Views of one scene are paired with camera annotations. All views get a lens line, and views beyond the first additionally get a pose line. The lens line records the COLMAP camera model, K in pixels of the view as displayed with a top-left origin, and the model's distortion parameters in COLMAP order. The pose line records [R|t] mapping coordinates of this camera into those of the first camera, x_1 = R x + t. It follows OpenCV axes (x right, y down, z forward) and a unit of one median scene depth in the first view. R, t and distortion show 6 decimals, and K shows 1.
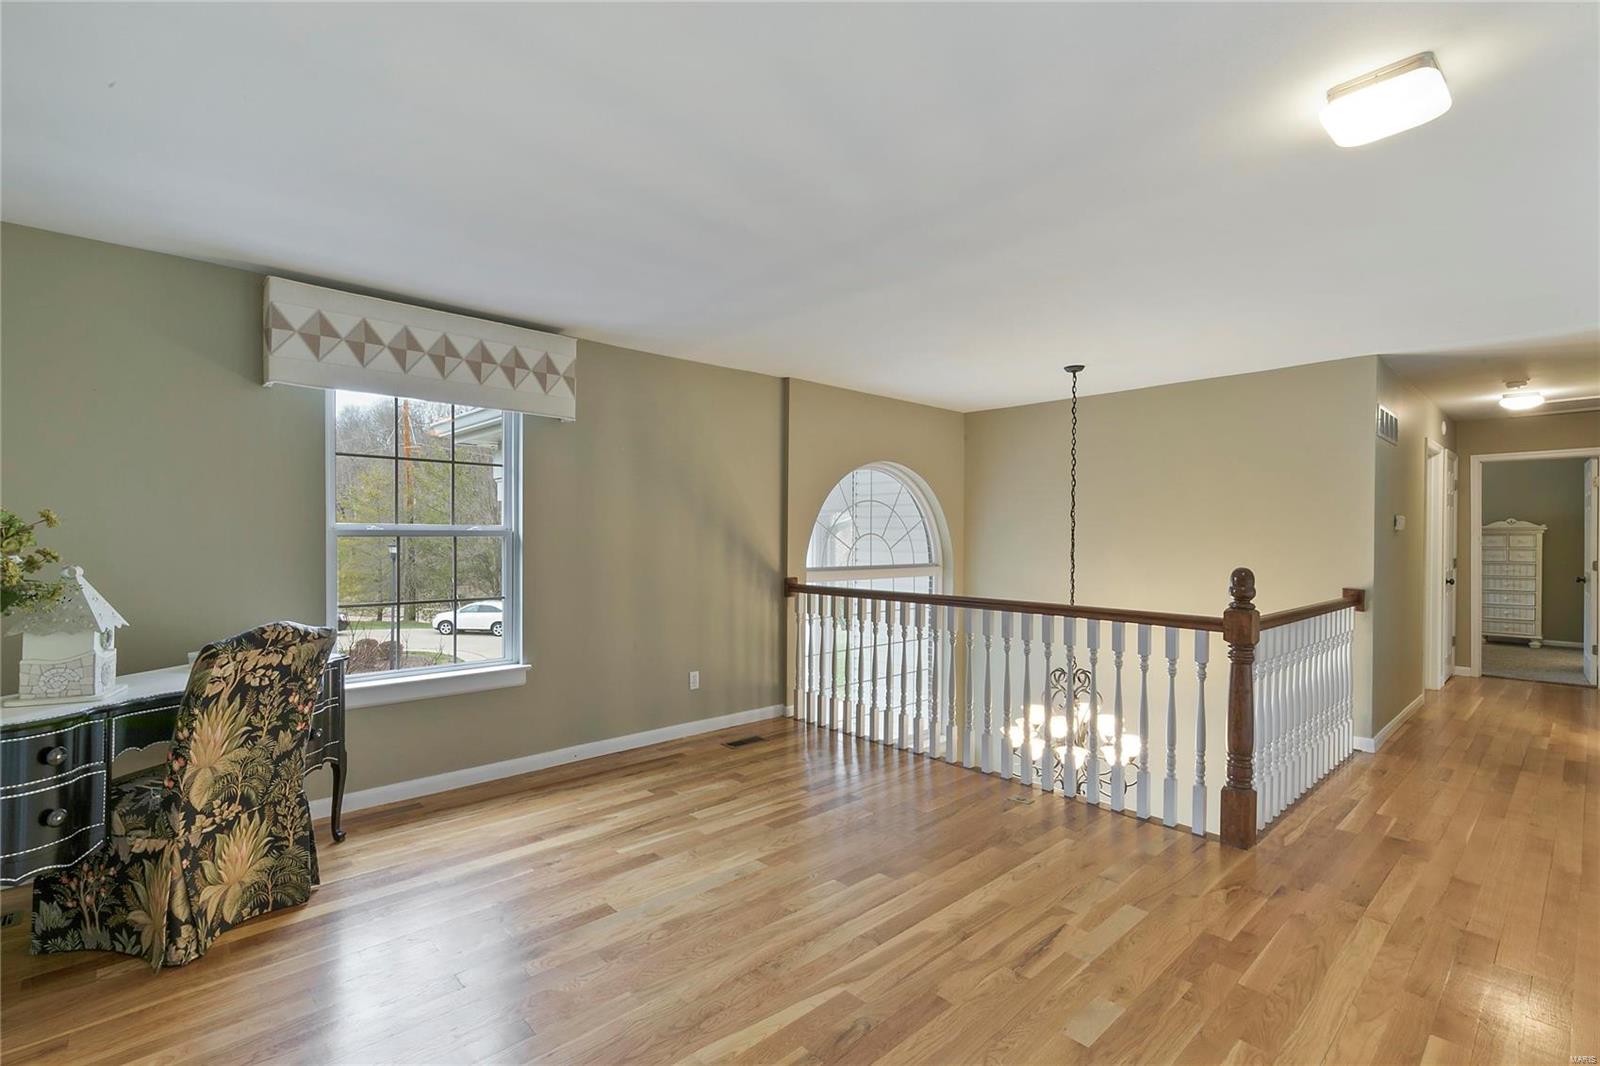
lens RADIAL K [[724.3, 0, 800.9], [0, 724.3, 535.6], [0, 0, 1]] dist [0.005886, 0.001136]
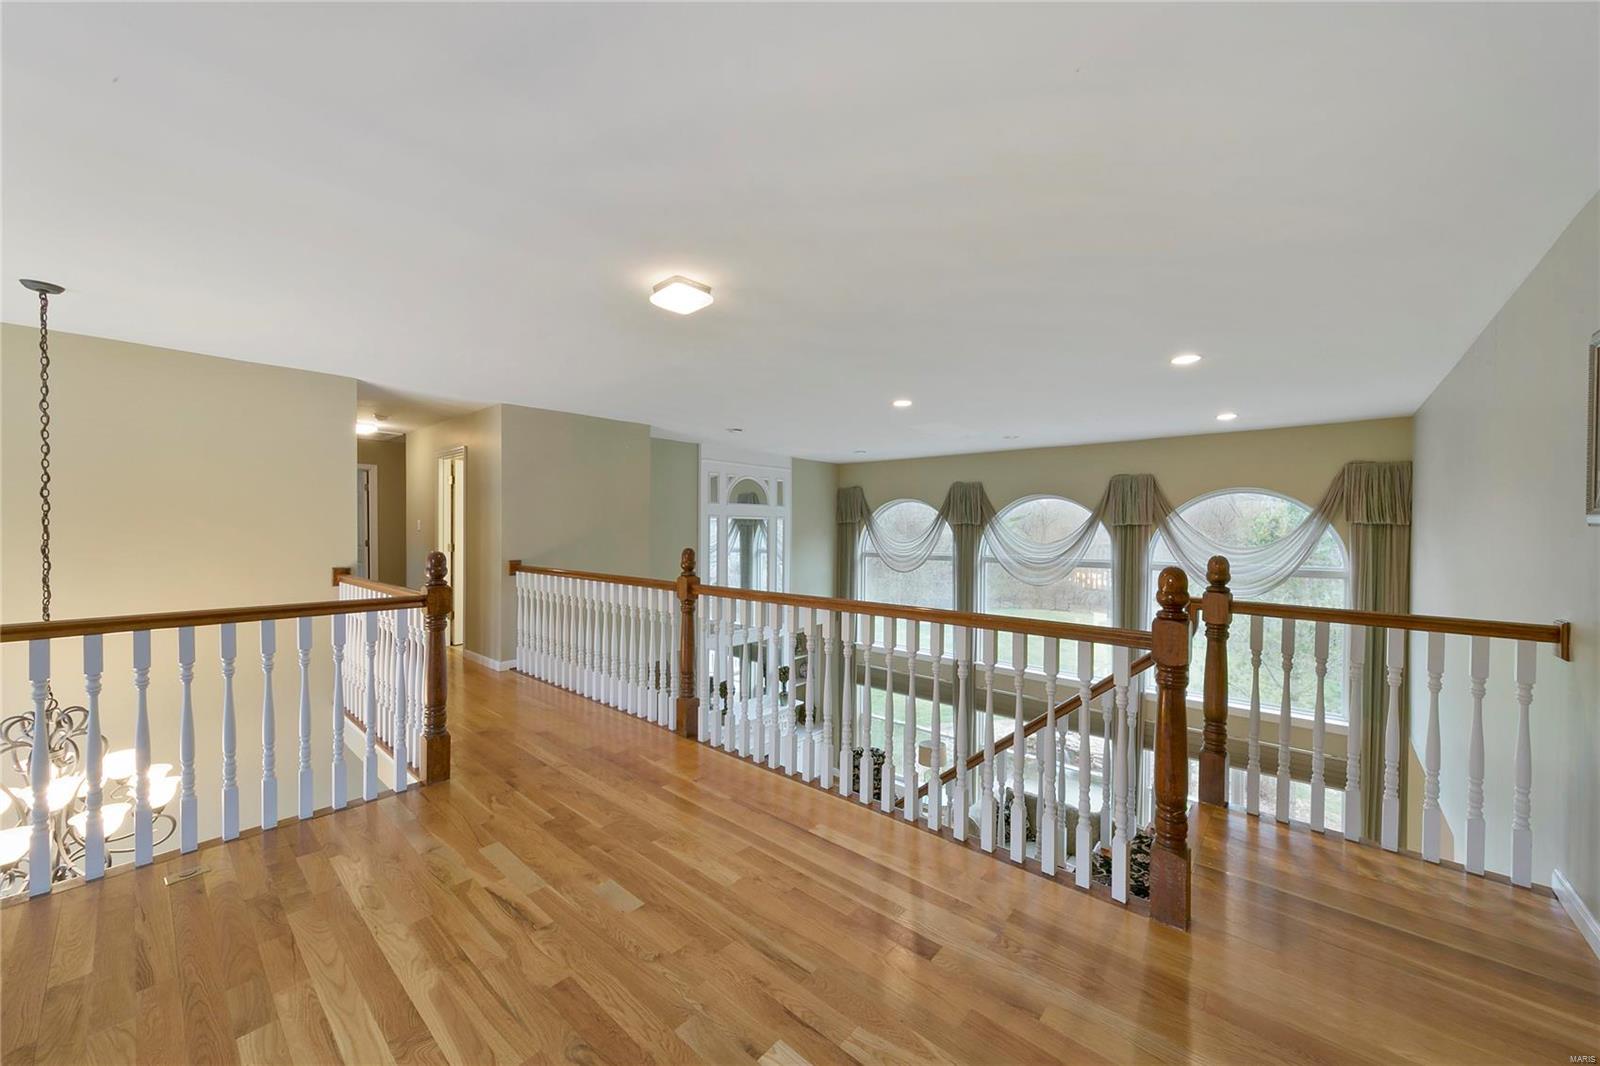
lens RADIAL K [[587.3, 0, 804.8], [0, 587.3, 532.9], [0, 0, 1]] dist [-0.000570, -0.000144]
pose [[-0.121555, -0.012331, 0.992508, -0.578697], [-0.003626, 0.999922, 0.011979, -0.000826], [-0.992578, -0.002142, -0.121590, 0.676307]]
